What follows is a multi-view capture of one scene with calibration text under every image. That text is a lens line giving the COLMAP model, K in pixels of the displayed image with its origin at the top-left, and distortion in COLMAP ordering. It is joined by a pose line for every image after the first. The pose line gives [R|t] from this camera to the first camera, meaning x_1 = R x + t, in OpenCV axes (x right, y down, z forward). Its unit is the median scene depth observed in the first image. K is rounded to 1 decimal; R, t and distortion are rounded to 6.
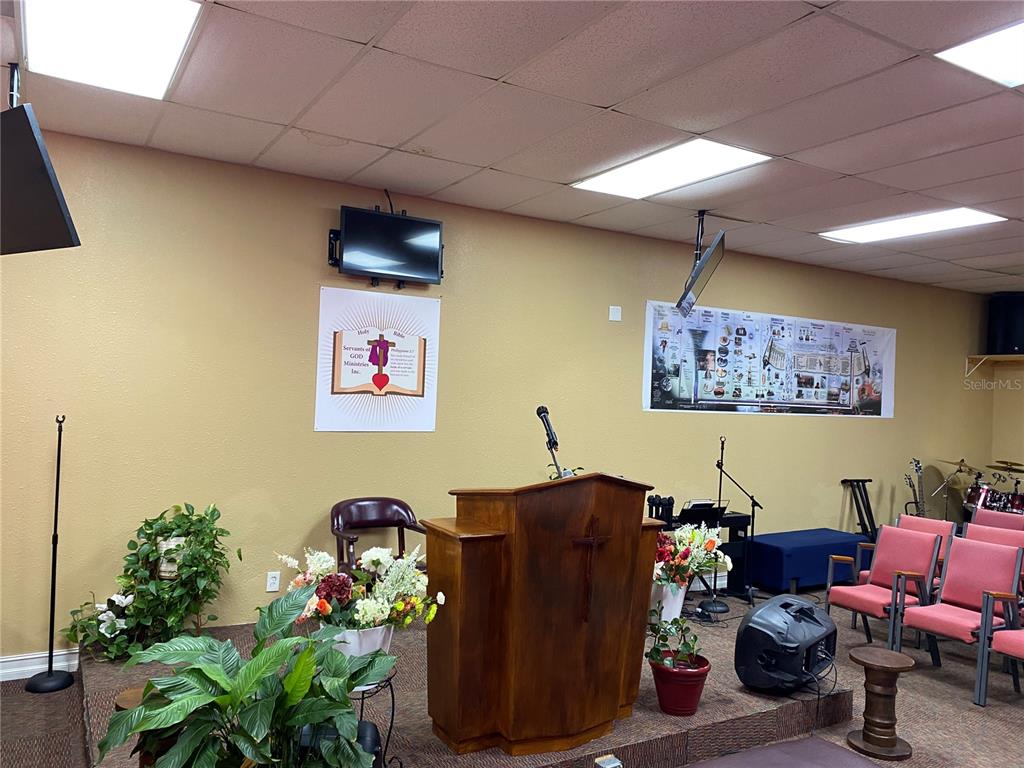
lens RADIAL K [[777.0, 0, 509.3], [0, 777.0, 377.6], [0, 0, 1]] dist [0.009585, 0.011171]
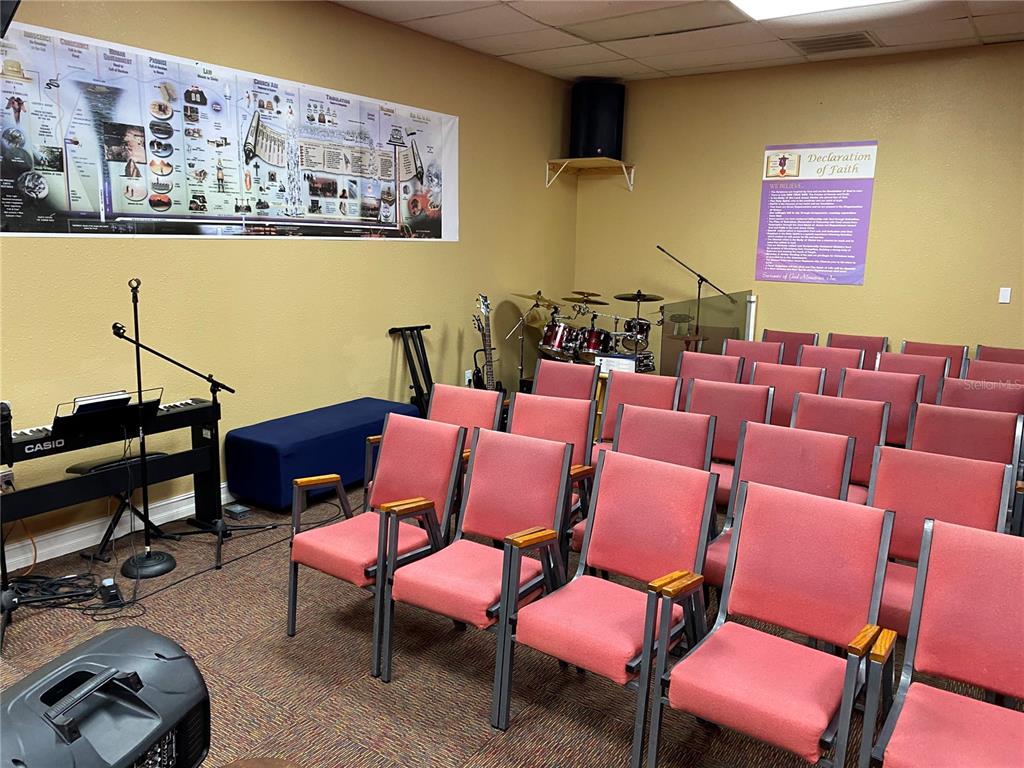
lens RADIAL K [[777.0, 0, 510.2], [0, 777.0, 384.4], [0, 0, 1]] dist [0.009585, 0.011171]
pose [[0.904339, -0.105494, 0.413573, 0.234959], [0.015169, 0.976305, 0.215866, 0.028411], [-0.426546, -0.188942, 0.884511, 0.317590]]
